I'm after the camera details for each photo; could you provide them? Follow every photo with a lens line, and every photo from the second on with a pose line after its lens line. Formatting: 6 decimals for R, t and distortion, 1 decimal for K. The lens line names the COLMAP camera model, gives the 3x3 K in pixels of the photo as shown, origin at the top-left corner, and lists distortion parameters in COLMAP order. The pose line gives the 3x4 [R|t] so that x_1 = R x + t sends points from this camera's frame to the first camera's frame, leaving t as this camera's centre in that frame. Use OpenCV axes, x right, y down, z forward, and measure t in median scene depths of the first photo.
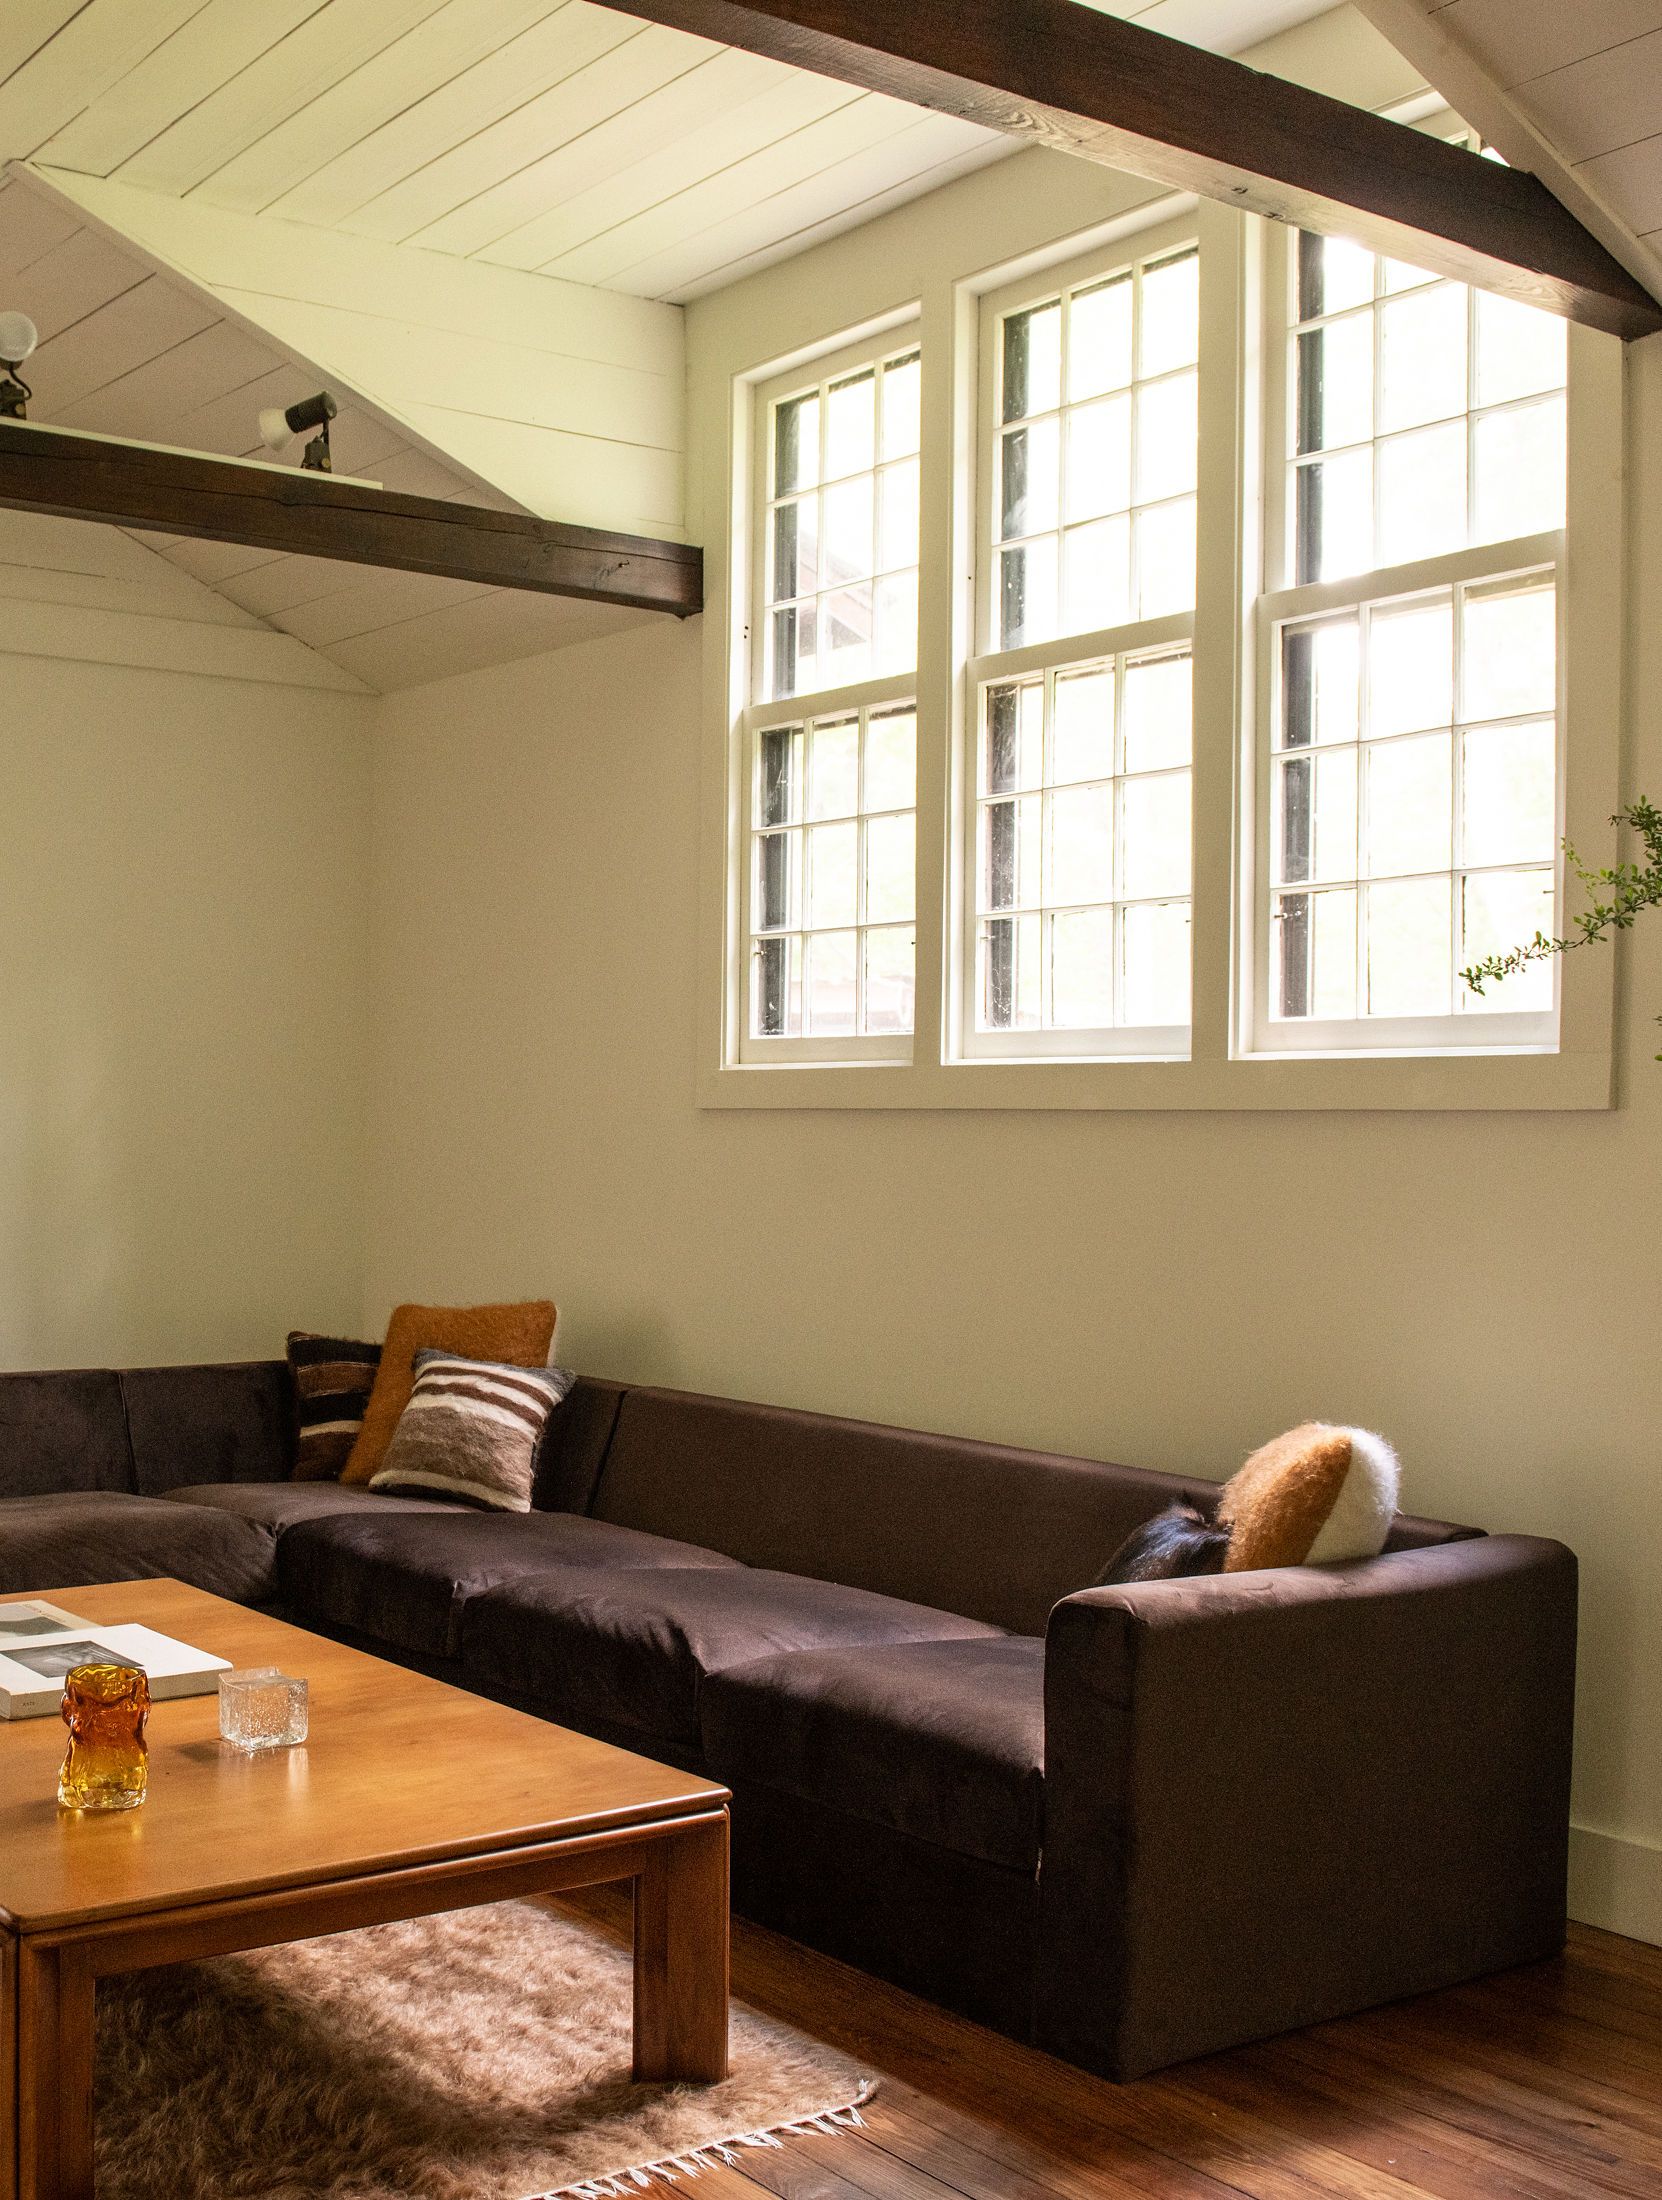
lens RADIAL K [[2475.4, 0, 831.0], [0, 2475.4, 1100.0], [0, 0, 1]] dist [-0.005843, -0.031181]
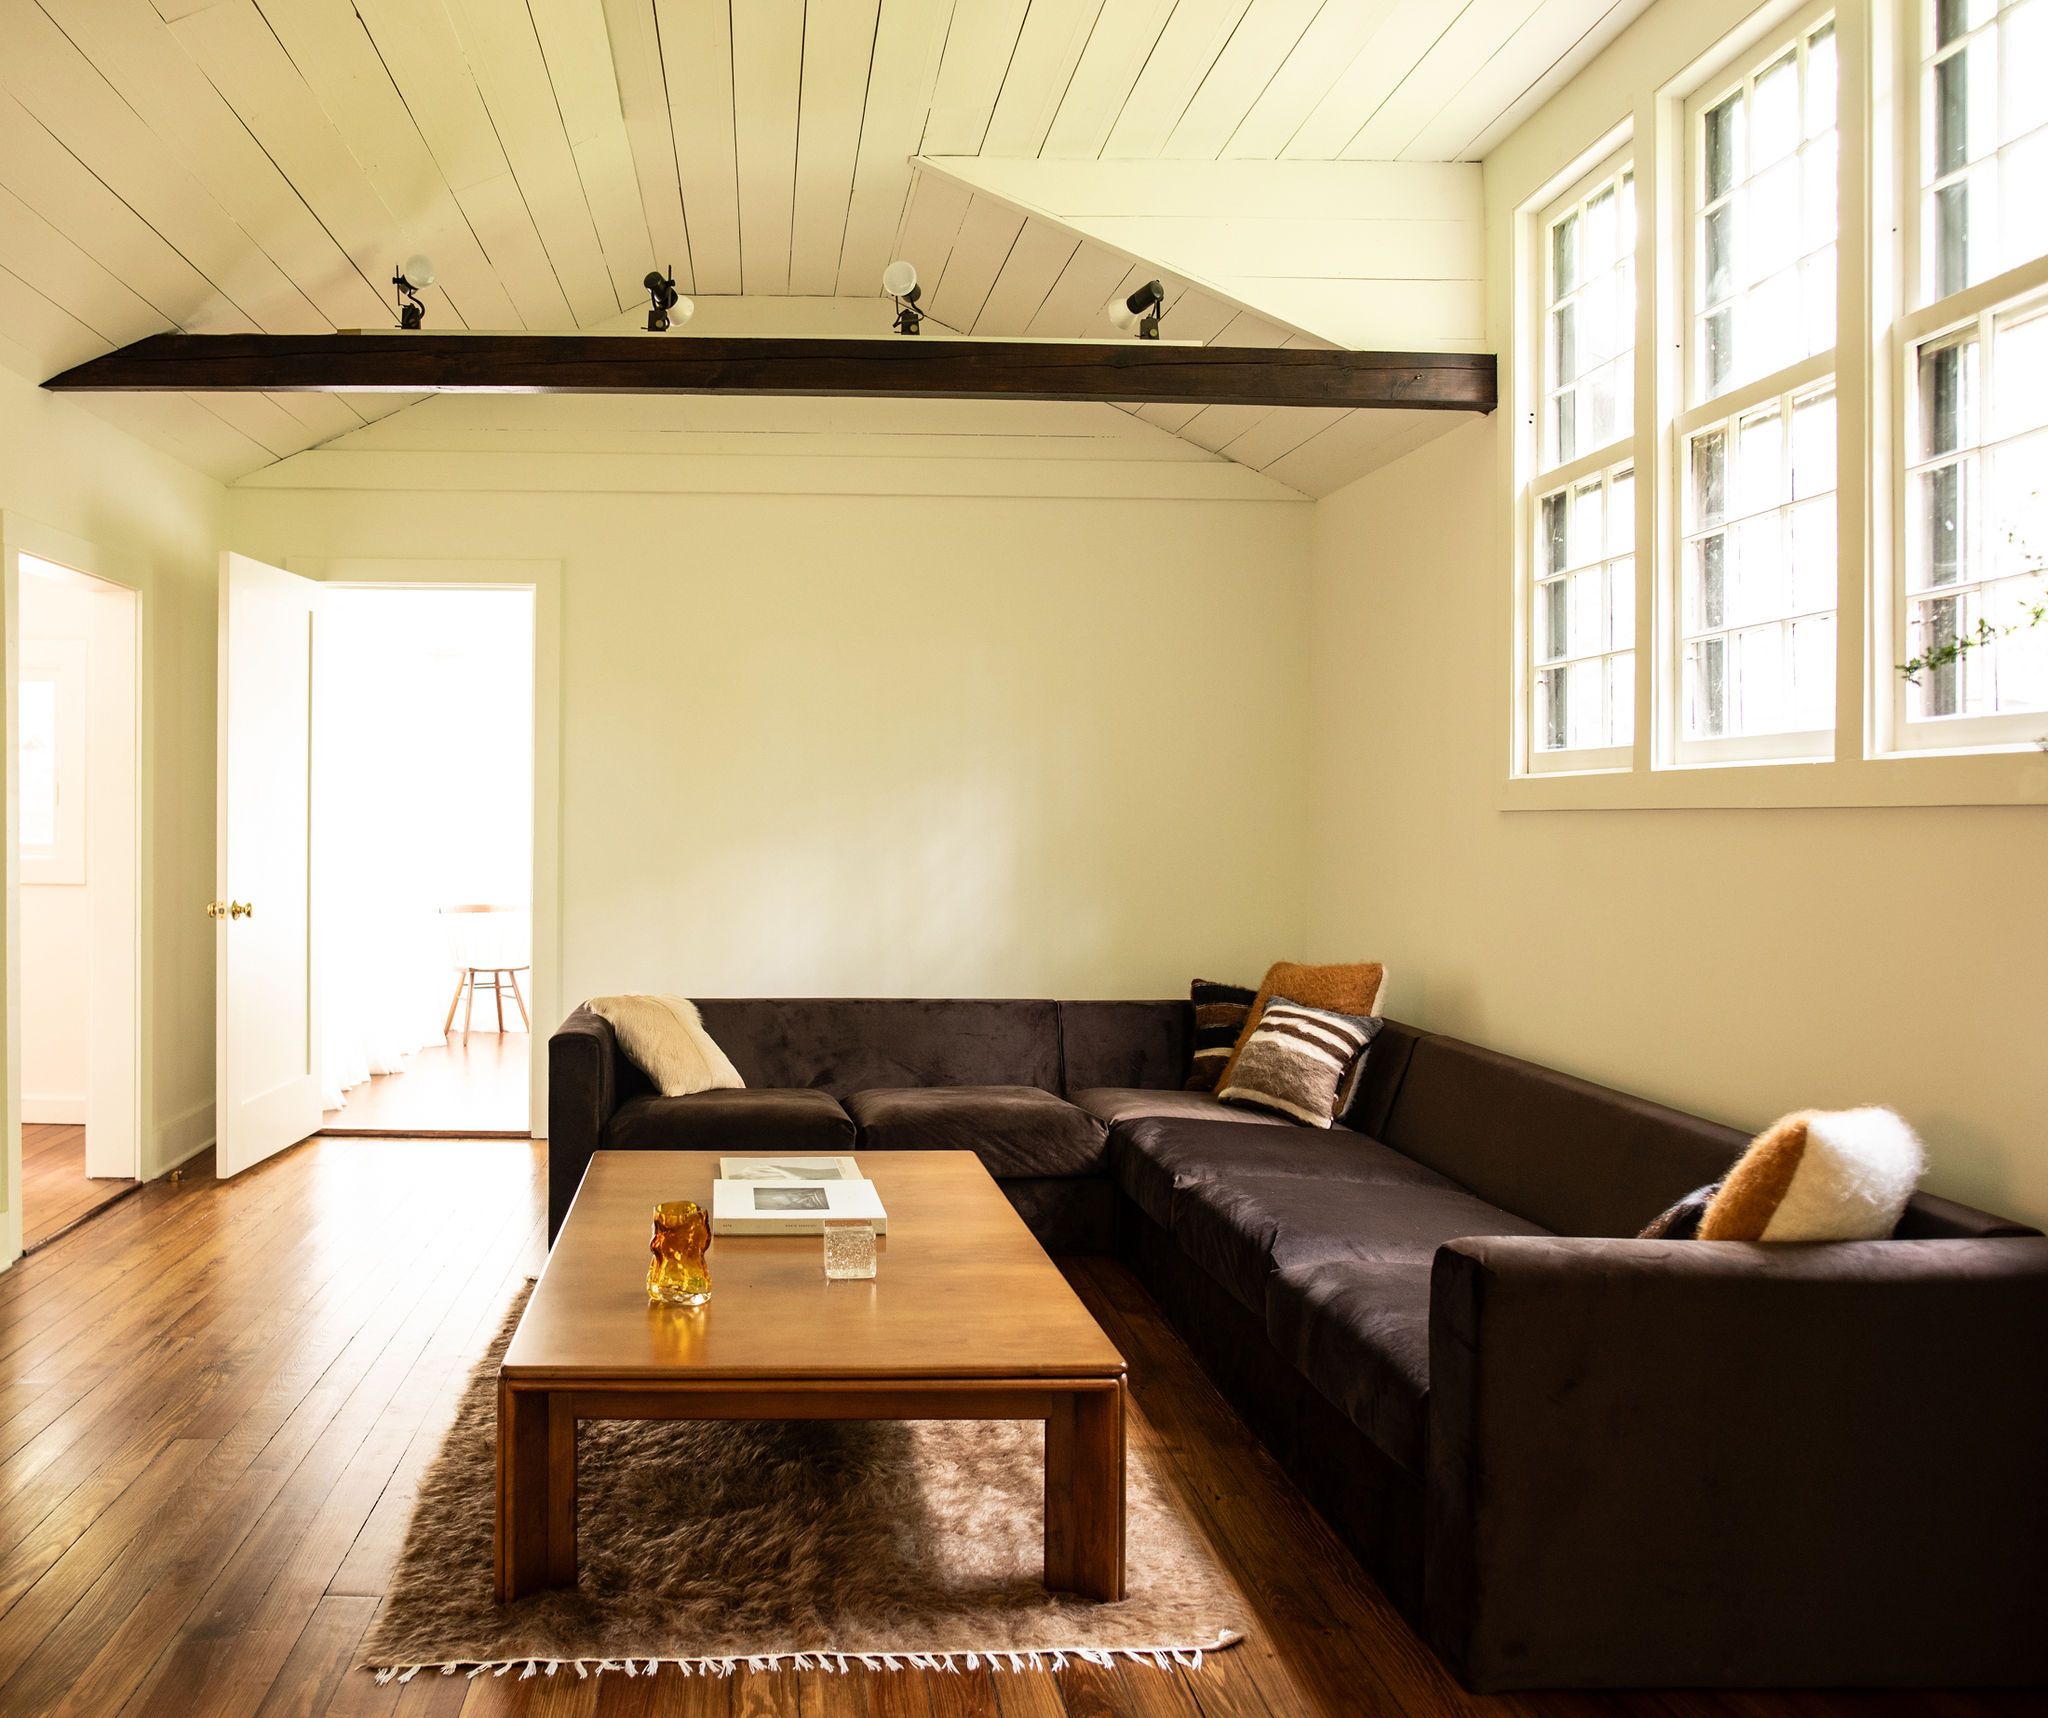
lens RADIAL K [[1774.3, 0, 1021.6], [0, 1774.3, 798.5], [0, 0, 1]] dist [-0.006403, -0.001250]
pose [[0.836868, -0.012560, -0.547260, 0.245683], [0.008237, 0.999912, -0.010352, 0.004844], [0.547342, 0.004155, 0.836899, 0.146292]]
